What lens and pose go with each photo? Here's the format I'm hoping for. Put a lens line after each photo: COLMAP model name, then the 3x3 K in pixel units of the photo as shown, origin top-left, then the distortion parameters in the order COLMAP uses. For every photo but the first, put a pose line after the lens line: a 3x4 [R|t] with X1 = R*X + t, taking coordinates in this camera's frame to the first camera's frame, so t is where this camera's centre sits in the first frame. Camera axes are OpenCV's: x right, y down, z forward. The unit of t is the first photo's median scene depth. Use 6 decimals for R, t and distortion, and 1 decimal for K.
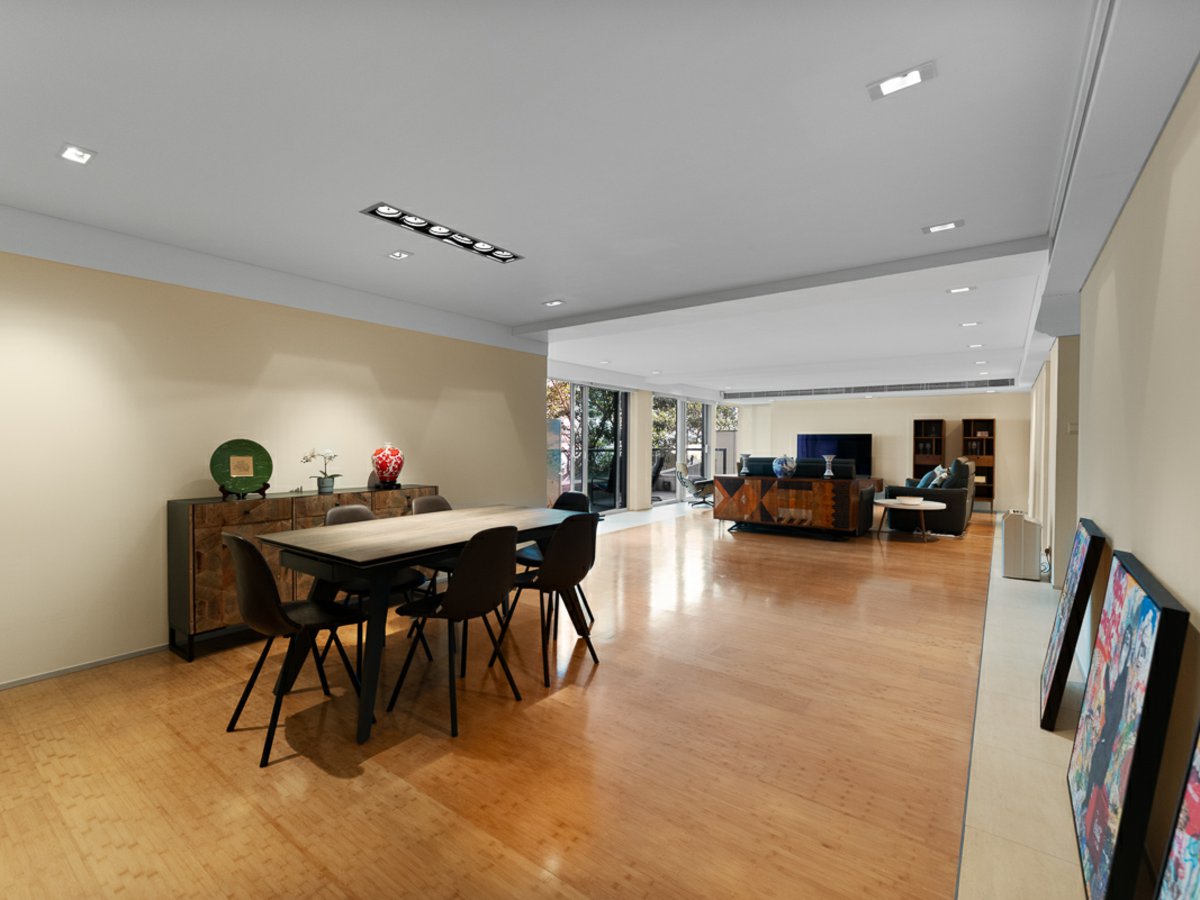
lens RADIAL K [[545.4, 0, 604.6], [0, 545.4, 456.0], [0, 0, 1]] dist [-0.000718, -0.000108]
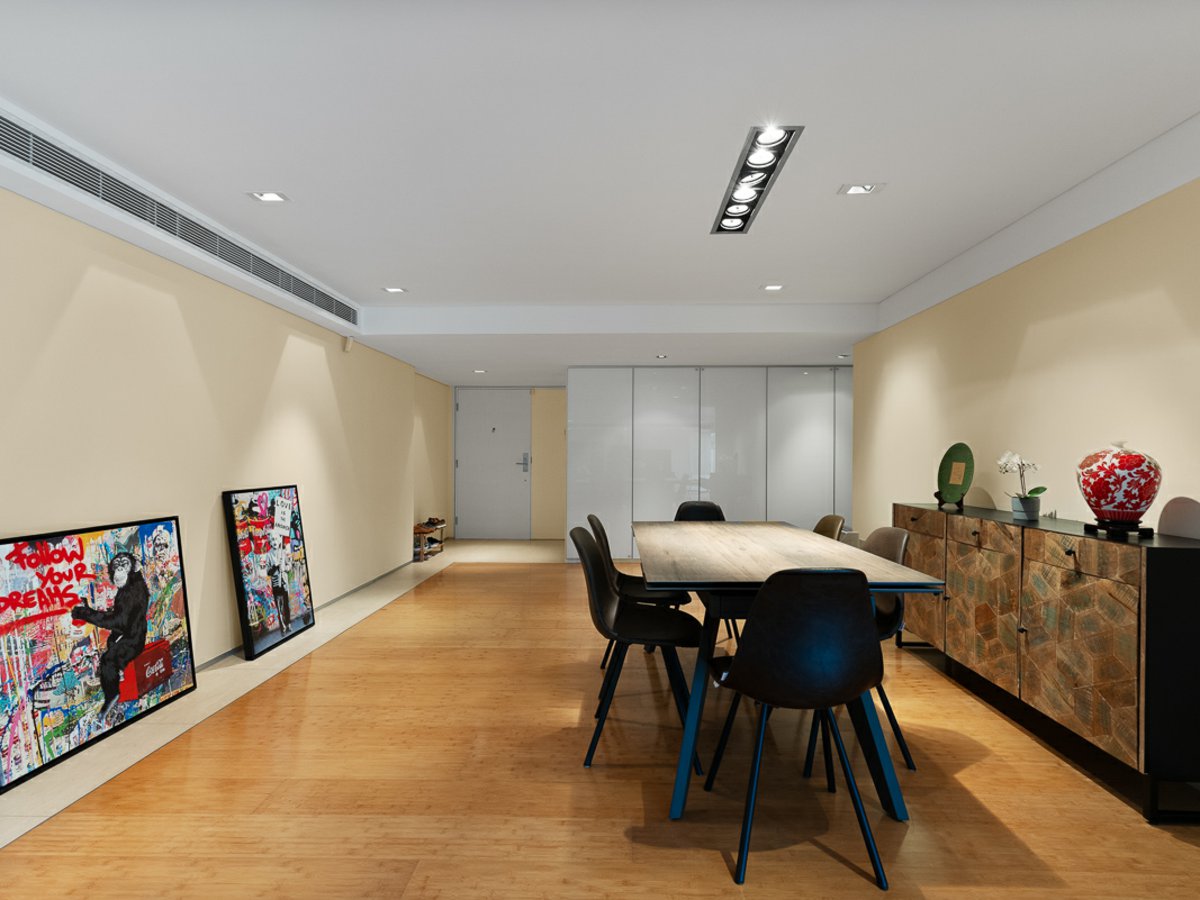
lens RADIAL K [[545.4, 0, 604.6], [0, 545.4, 456.0], [0, 0, 1]] dist [-0.000718, -0.000108]
pose [[-0.822816, -0.004607, -0.568289, 0.264404], [-0.017047, 0.999717, 0.016577, -0.012451], [0.568052, 0.023327, -0.822662, 1.161313]]
